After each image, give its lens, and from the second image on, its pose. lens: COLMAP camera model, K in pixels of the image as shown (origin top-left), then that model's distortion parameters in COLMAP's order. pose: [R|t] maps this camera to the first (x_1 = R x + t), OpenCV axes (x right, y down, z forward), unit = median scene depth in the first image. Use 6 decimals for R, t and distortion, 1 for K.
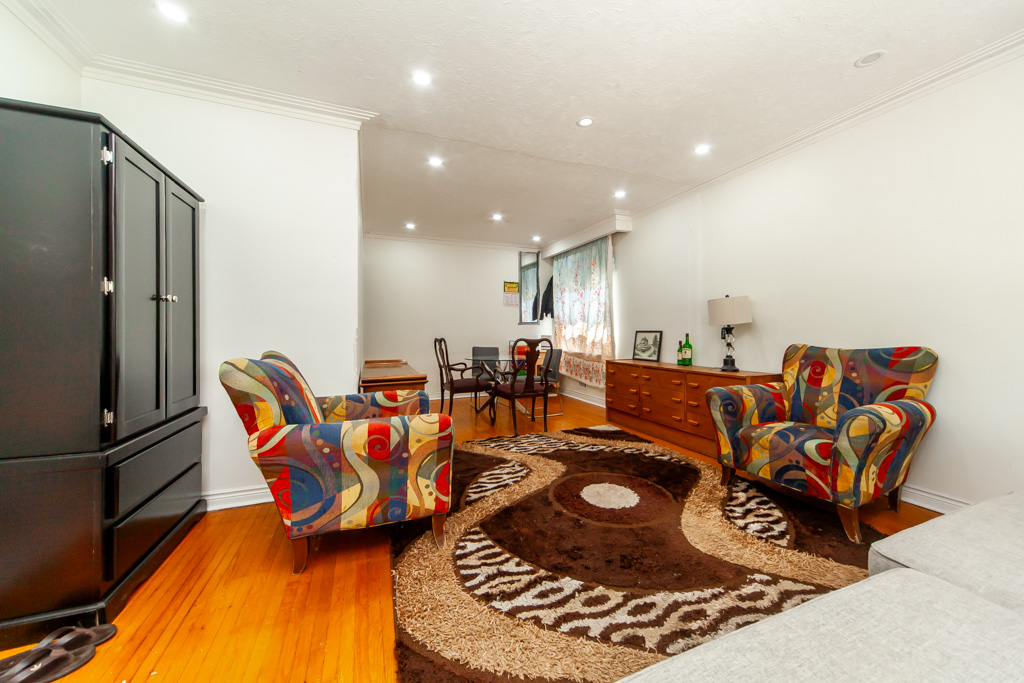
lens RADIAL K [[355.8, 0, 521.1], [0, 355.8, 334.3], [0, 0, 1]] dist [0.002280, 0.000203]
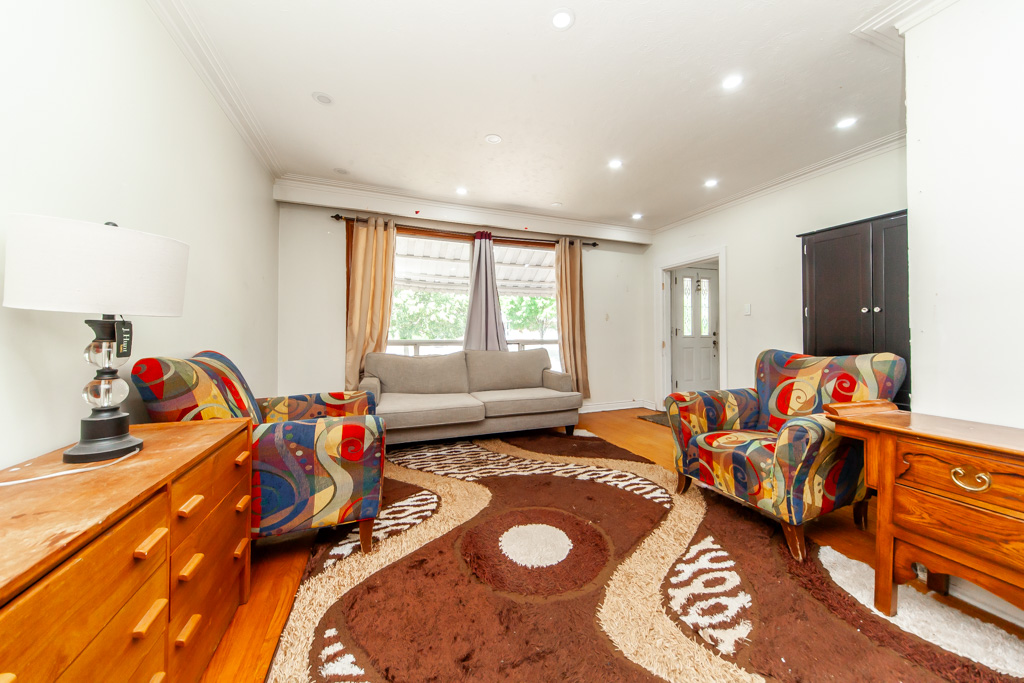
lens RADIAL K [[355.8, 0, 521.1], [0, 355.8, 334.3], [0, 0, 1]] dist [0.002280, 0.000203]
pose [[-0.999785, 0.003084, 0.020525, 0.162187], [0.003242, 0.999965, 0.007693, -0.009504], [-0.020500, 0.007758, -0.999760, 1.102057]]
